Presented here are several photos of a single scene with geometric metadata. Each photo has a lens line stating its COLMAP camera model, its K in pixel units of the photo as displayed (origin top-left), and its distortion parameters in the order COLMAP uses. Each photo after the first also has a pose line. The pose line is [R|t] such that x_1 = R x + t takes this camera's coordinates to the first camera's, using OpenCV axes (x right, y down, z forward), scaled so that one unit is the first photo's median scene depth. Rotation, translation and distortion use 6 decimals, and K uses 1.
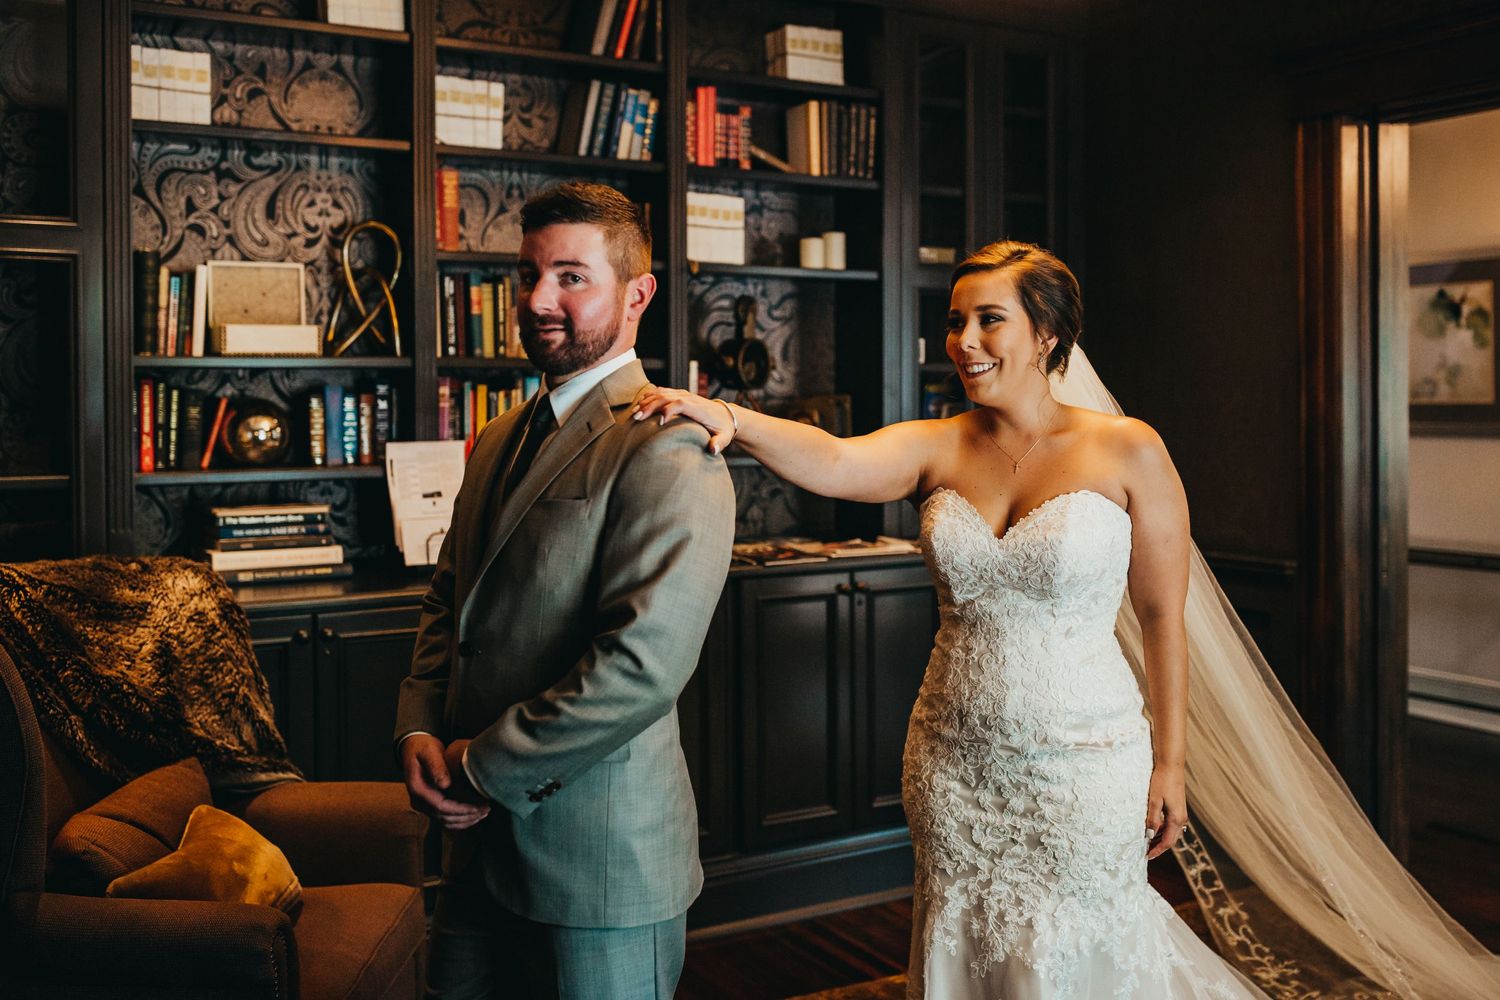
lens RADIAL K [[1504.8, 0, 750.0], [0, 1504.8, 500.0], [0, 0, 1]] dist [0.011554, -0.013117]
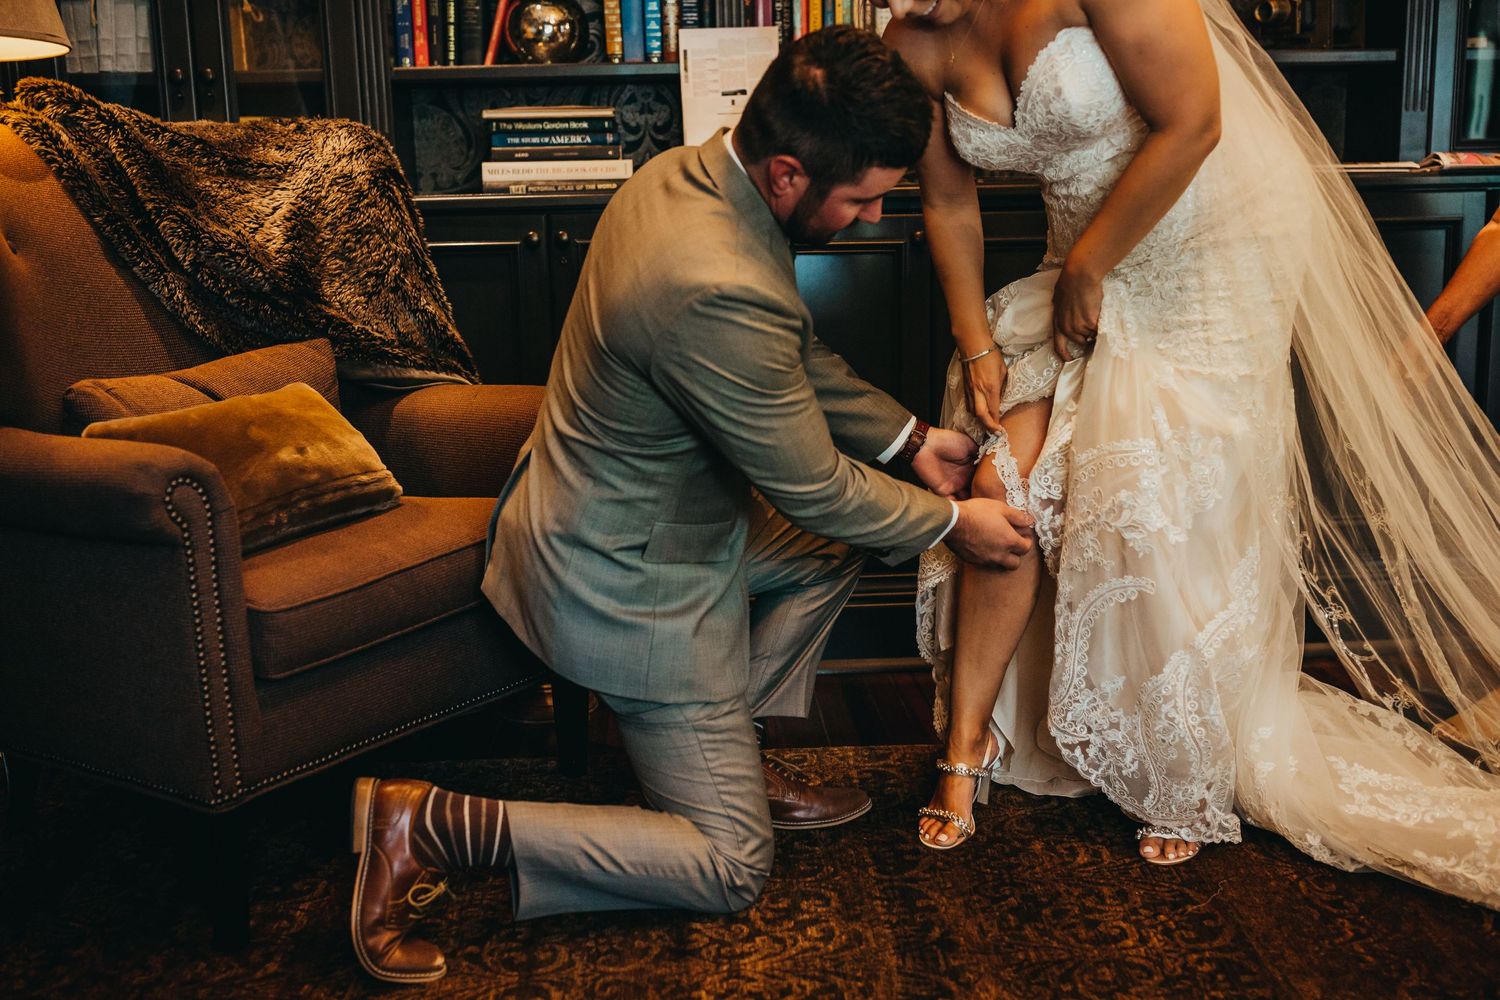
lens RADIAL K [[1504.8, 0, 750.0], [0, 1504.8, 500.0], [0, 0, 1]] dist [0.011554, -0.013117]
pose [[0.888912, 0.052427, -0.455068, 0.233947], [-0.000622, 0.993566, 0.113252, 0.160263], [0.458078, -0.100388, 0.883225, 0.336411]]
